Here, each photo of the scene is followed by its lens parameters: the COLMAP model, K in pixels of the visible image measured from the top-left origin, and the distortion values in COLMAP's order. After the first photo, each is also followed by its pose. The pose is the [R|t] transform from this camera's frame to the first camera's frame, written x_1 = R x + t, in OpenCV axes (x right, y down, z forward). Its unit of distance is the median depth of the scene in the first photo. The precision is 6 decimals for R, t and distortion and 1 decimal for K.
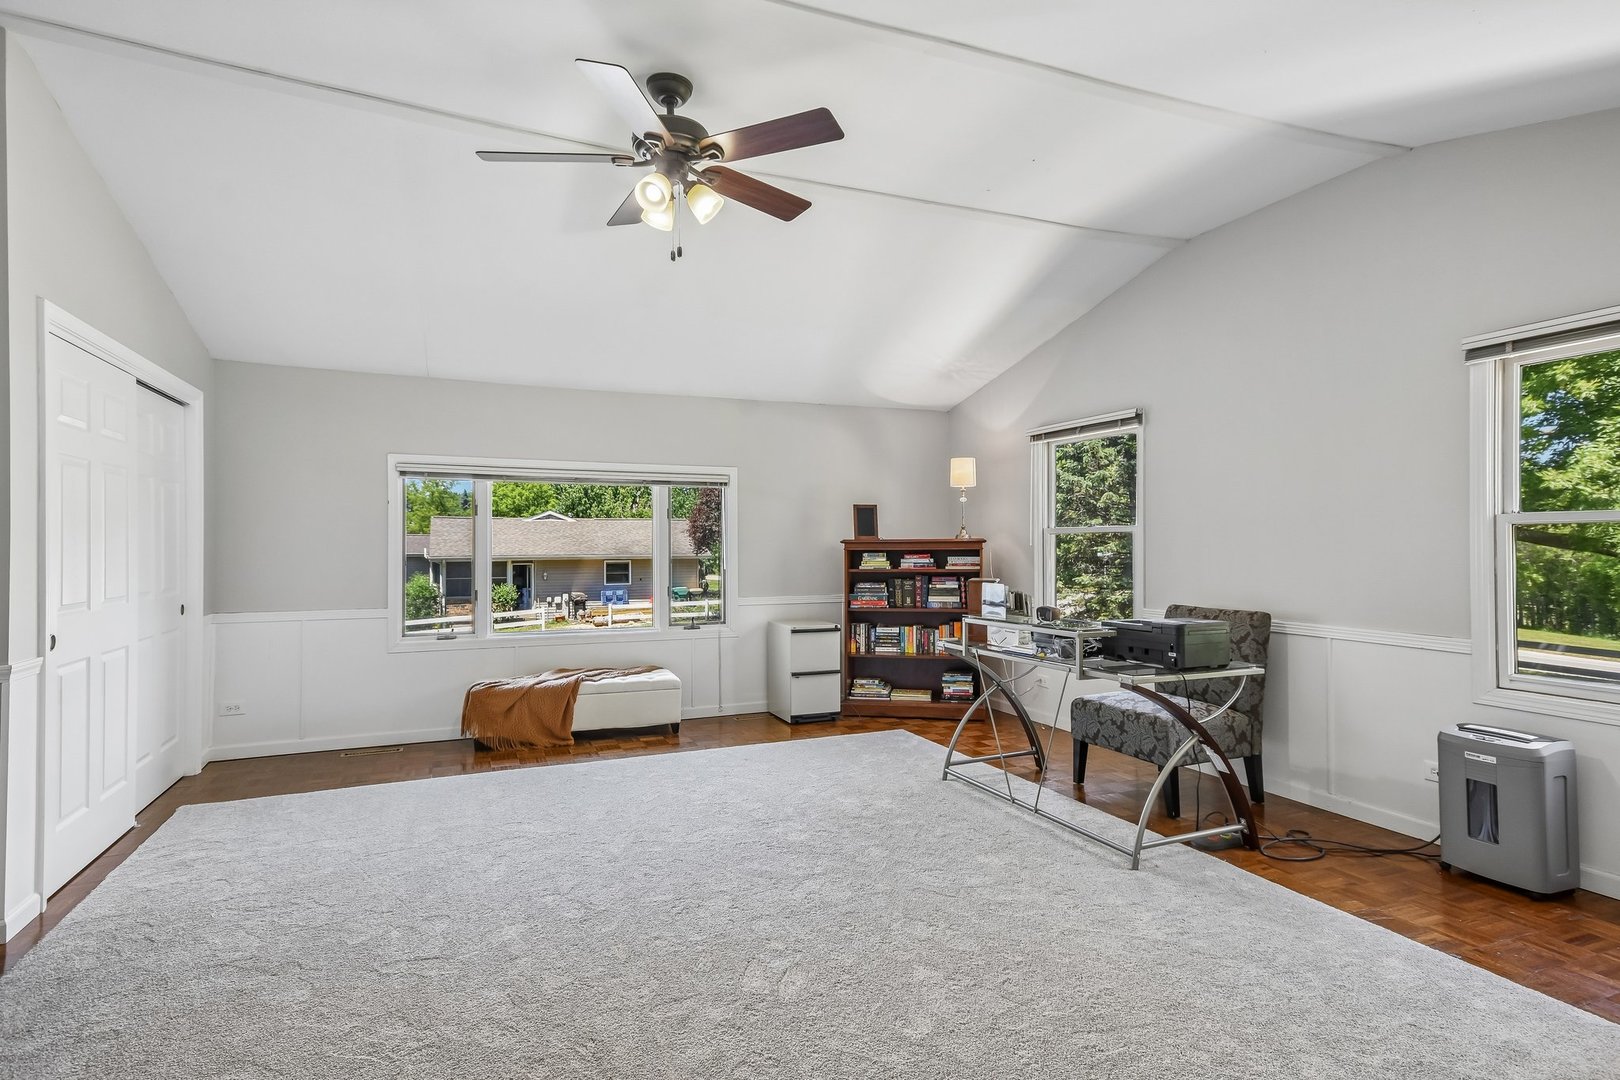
lens RADIAL K [[847.0, 0, 822.6], [0, 847.0, 541.1], [0, 0, 1]] dist [0.039115, 0.000236]
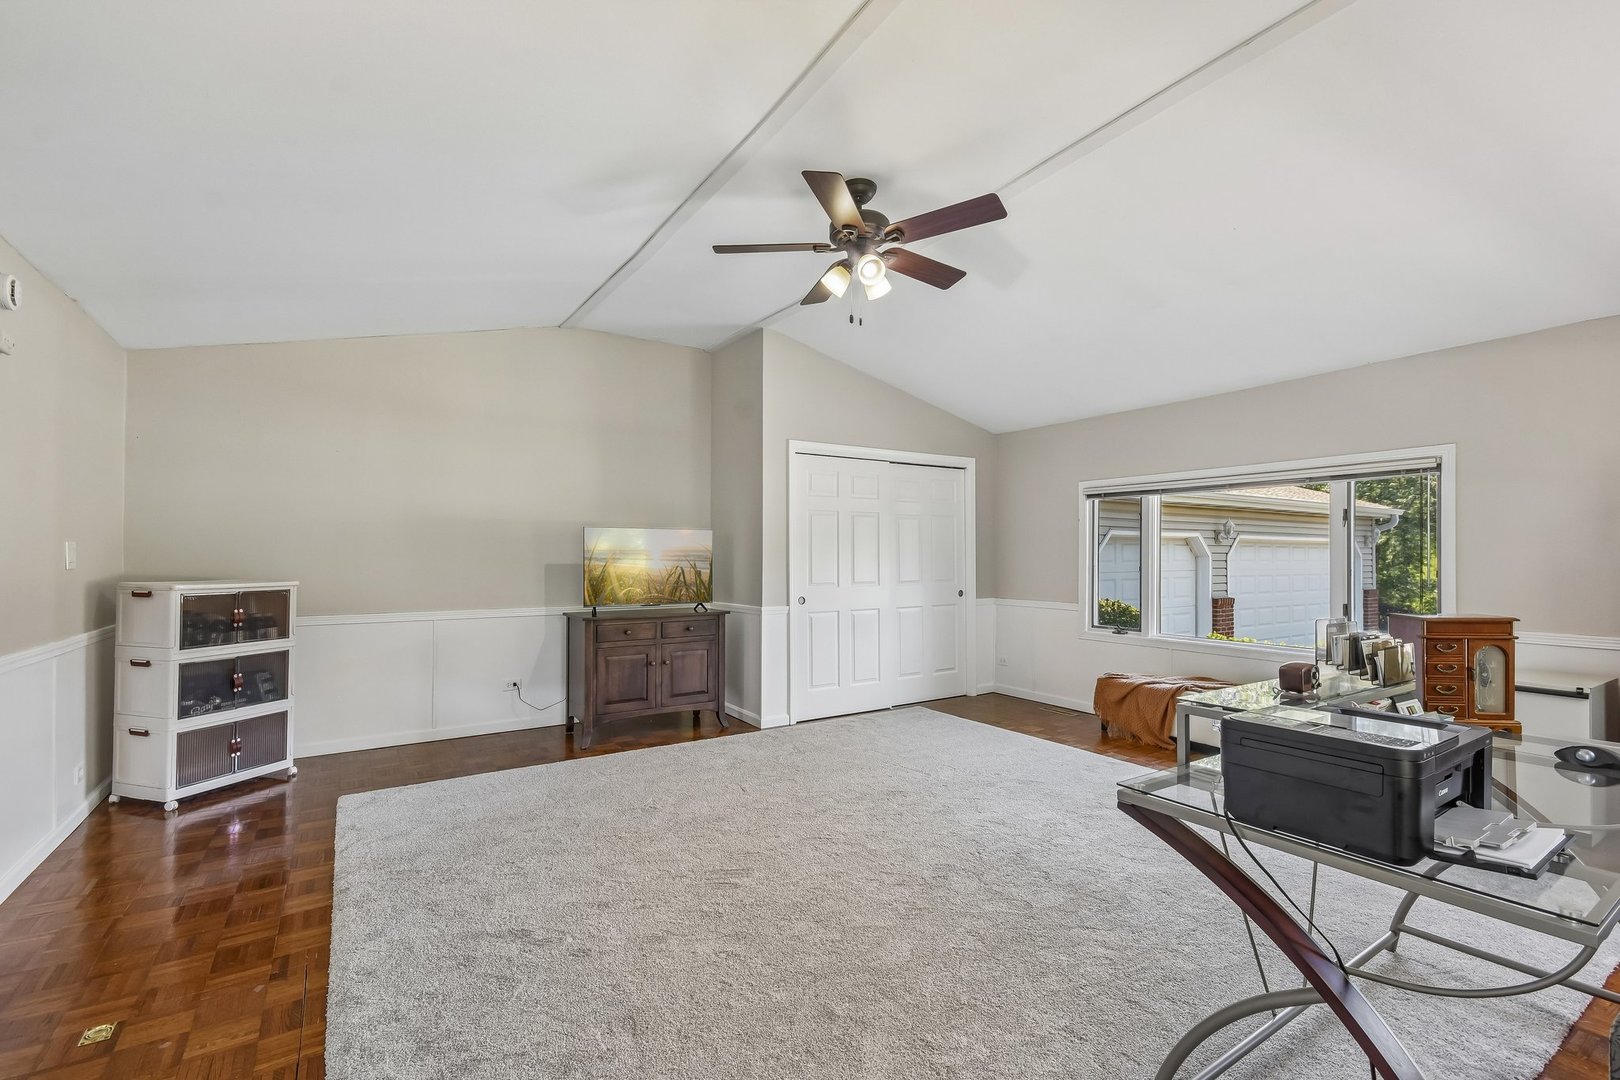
lens RADIAL K [[717.1, 0, 812.9], [0, 717.1, 549.8], [0, 0, 1]] dist [0.027004, -0.006168]
pose [[0.160384, -0.006352, -0.987034, 0.551579], [0.006141, 0.999966, -0.005437, 0.002668], [0.987036, -0.005189, 0.160418, 0.495926]]
